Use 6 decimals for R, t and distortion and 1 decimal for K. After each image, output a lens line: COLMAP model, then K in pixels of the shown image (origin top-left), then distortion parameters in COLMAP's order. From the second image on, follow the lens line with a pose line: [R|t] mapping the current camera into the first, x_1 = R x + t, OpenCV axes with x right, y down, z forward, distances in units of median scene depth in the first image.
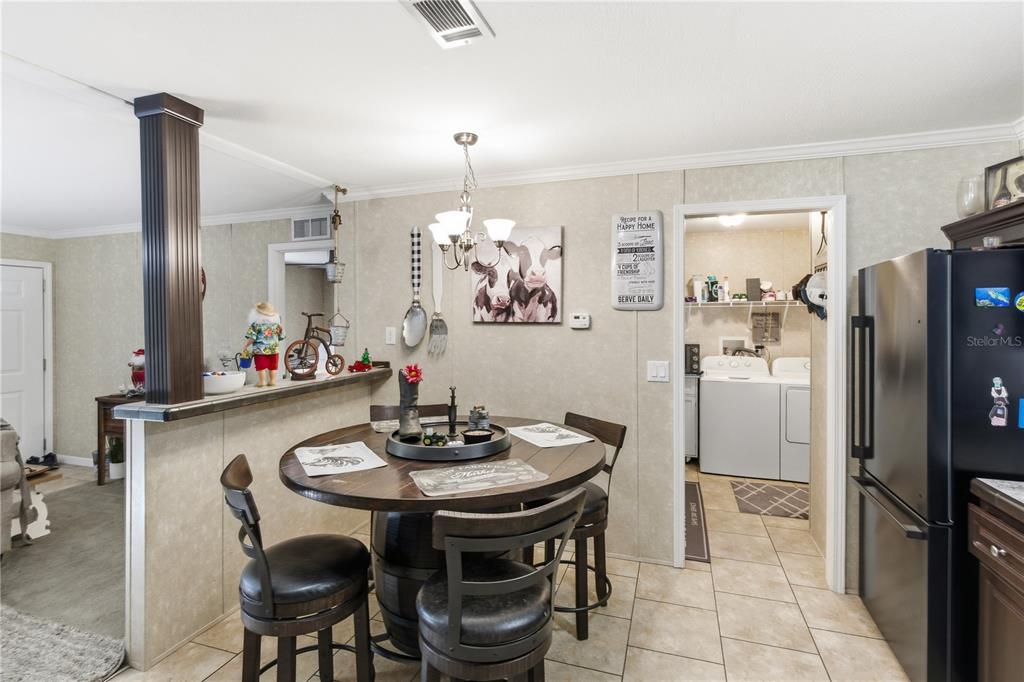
lens RADIAL K [[474.0, 0, 511.3], [0, 474.0, 333.8], [0, 0, 1]] dist [0.003014, 0.000456]
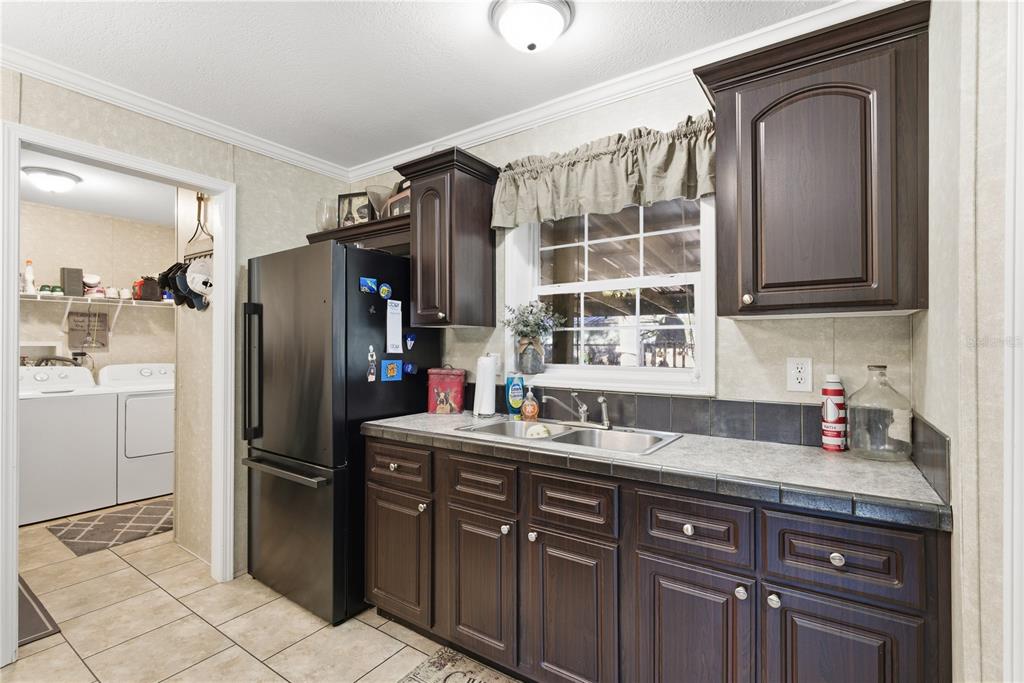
lens RADIAL K [[468.3, 0, 512.0], [0, 468.3, 341.5], [0, 0, 1]] dist [-0.001215, 0.000180]
pose [[0.296598, 0.003073, 0.954997, -0.046616], [0.010658, 0.999922, -0.006528, 0.035015], [-0.954943, 0.012115, 0.296543, 0.085266]]
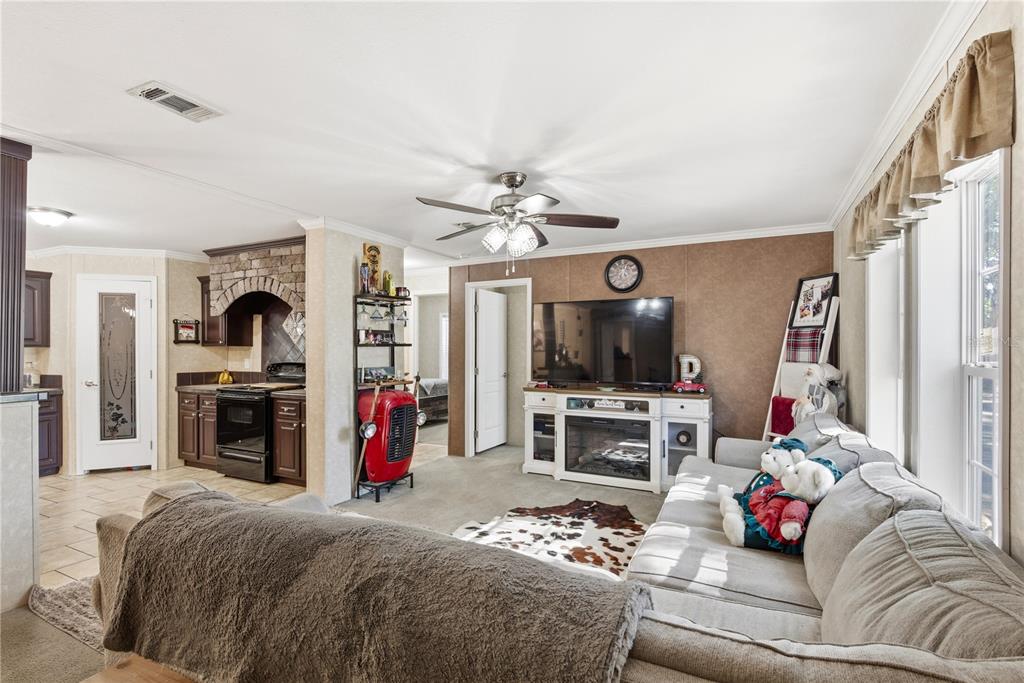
lens RADIAL K [[480.9, 0, 507.1], [0, 480.9, 349.7], [0, 0, 1]] dist [-0.002014, -0.000624]
pose [[-0.986551, 0.001157, 0.163451, -1.124086], [0.003503, 0.999895, 0.014069, 0.007185], [-0.163418, 0.014453, -0.986451, 1.011686]]
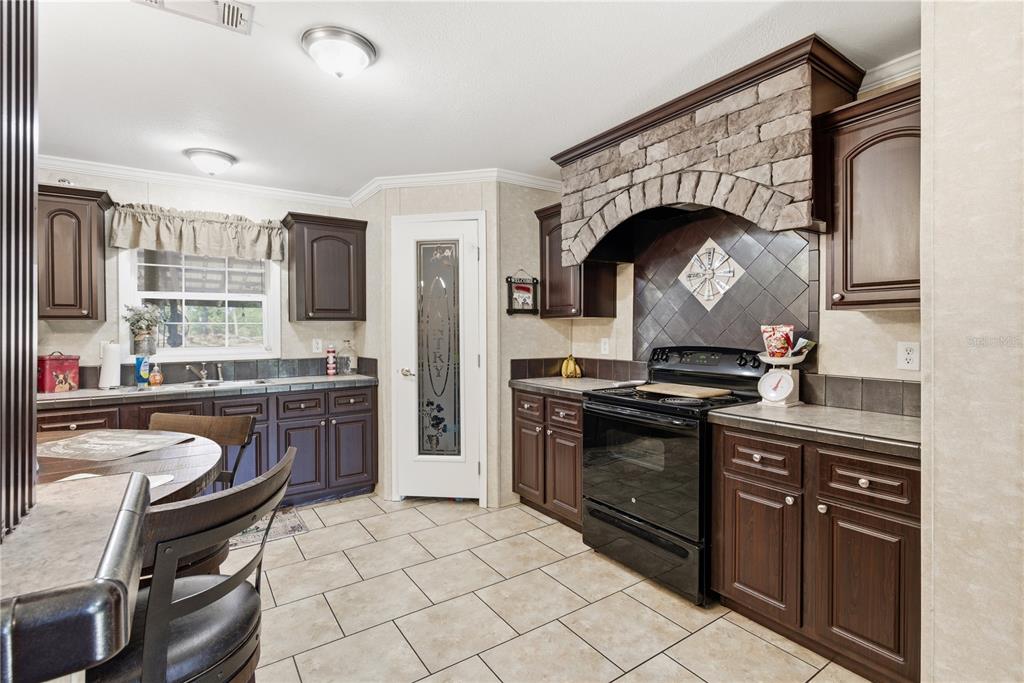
lens RADIAL K [[474.0, 0, 511.3], [0, 474.0, 334.3], [0, 0, 1]] dist [0.003014, 0.000456]
pose [[-0.784834, -0.003030, 0.619699, -0.518165], [0.010893, 0.999766, 0.018684, 0.026524], [-0.619610, 0.021414, -0.784617, 0.503725]]
